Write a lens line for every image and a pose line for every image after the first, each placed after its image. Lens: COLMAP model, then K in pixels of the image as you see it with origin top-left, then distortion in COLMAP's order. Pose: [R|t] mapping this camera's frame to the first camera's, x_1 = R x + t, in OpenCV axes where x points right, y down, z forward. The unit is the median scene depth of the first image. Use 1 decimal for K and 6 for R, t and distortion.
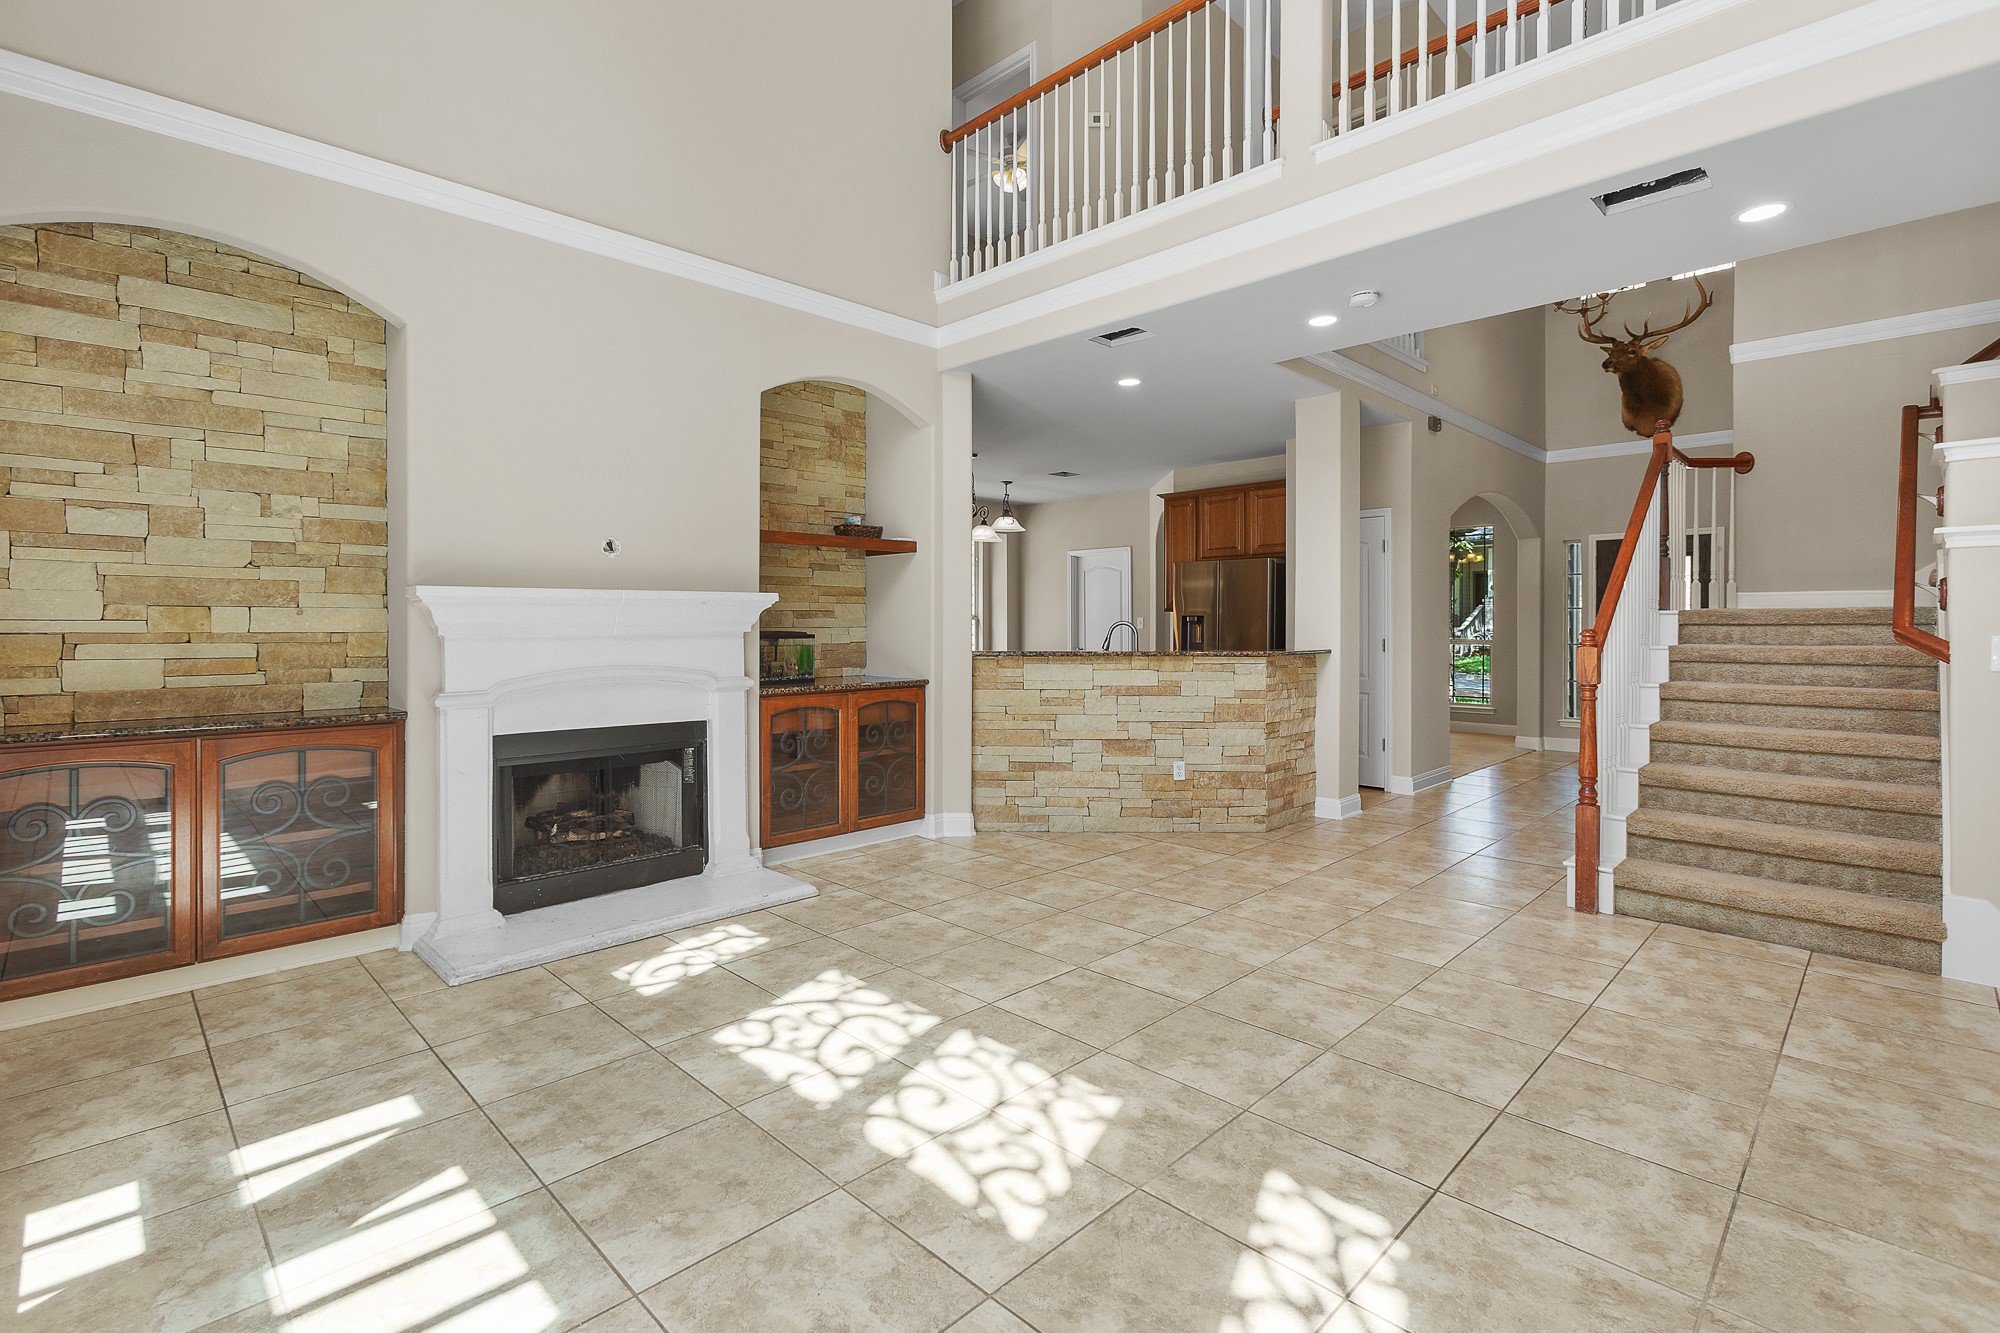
lens RADIAL K [[911.3, 0, 954.8], [0, 911.3, 622.5], [0, 0, 1]] dist [-0.004496, 0.002470]
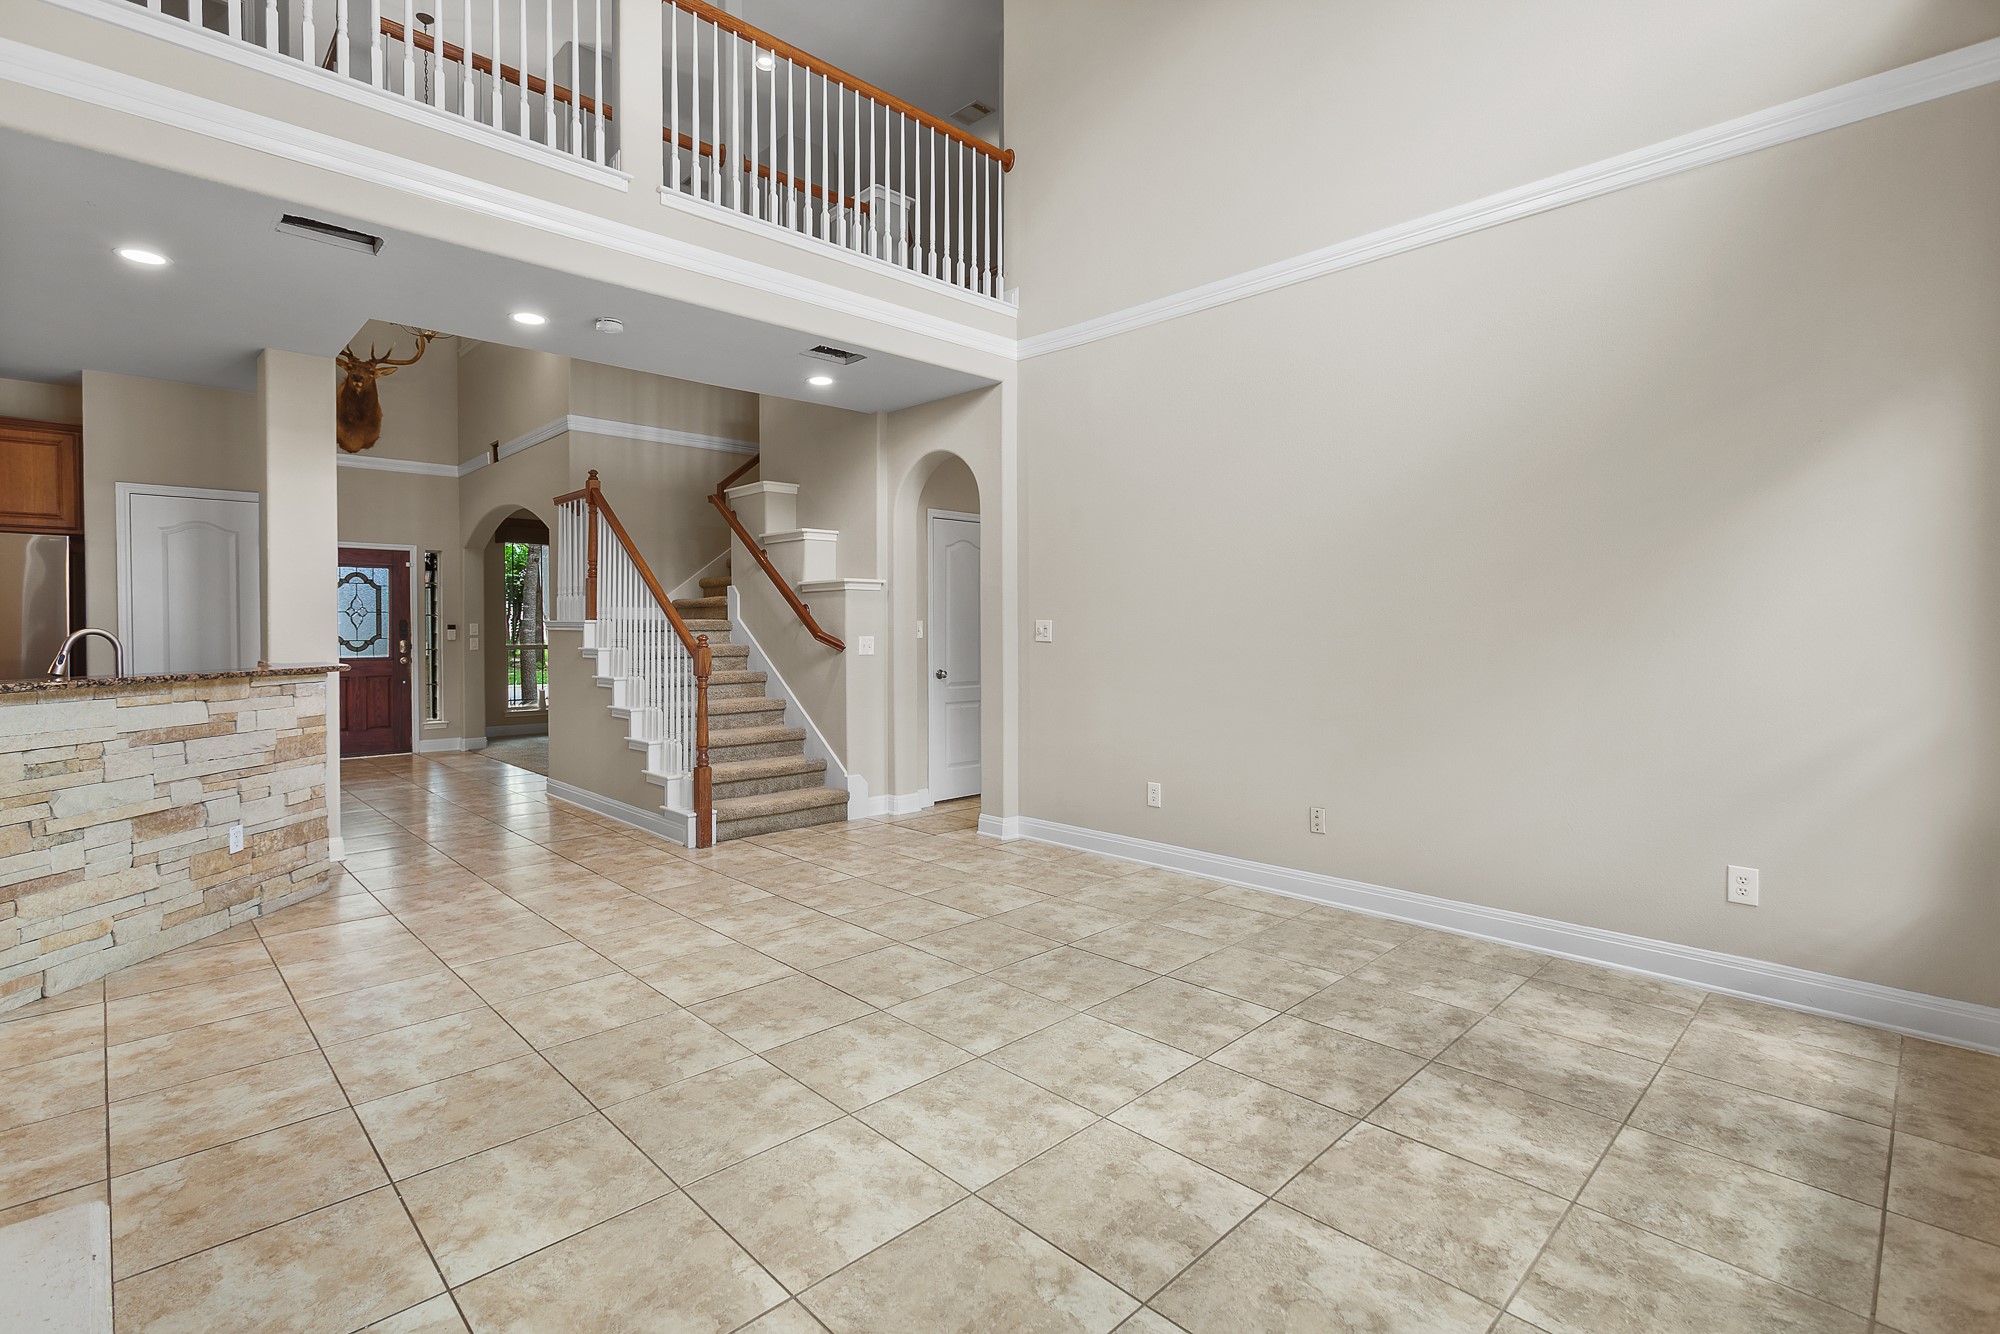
lens RADIAL K [[911.3, 0, 997.0], [0, 911.3, 661.1], [0, 0, 1]] dist [-0.004496, 0.002470]
pose [[0.002806, -0.034037, 0.999417, -0.686588], [-0.002998, 0.999416, 0.034045, -0.002299], [-0.999992, -0.003091, 0.002702, 0.612437]]
